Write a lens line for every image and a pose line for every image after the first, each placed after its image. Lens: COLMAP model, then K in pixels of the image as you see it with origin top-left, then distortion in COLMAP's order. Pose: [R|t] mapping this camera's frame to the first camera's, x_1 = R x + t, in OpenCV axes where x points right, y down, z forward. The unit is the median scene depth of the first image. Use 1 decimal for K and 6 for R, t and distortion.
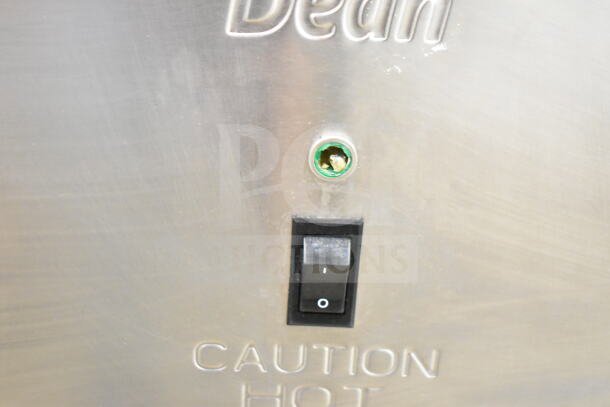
lens RADIAL K [[1013.3, 0, 302.8], [0, 1013.3, 202.8], [0, 0, 1]] dist [-0.037859, 0.000000]
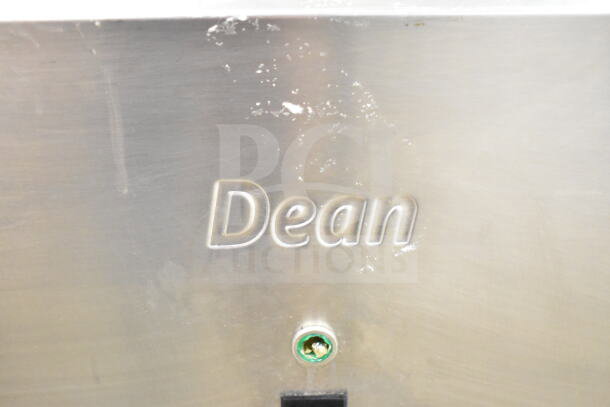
lens RADIAL K [[1013.3, 0, 306.8], [0, 1013.3, 204.0], [0, 0, 1]] dist [-0.037859, 0.000000]
pose [[0.998678, -0.046465, -0.021974, 0.053975], [0.047565, 0.997489, 0.052469, -0.260868], [0.019481, -0.053445, 0.998381, -0.061038]]
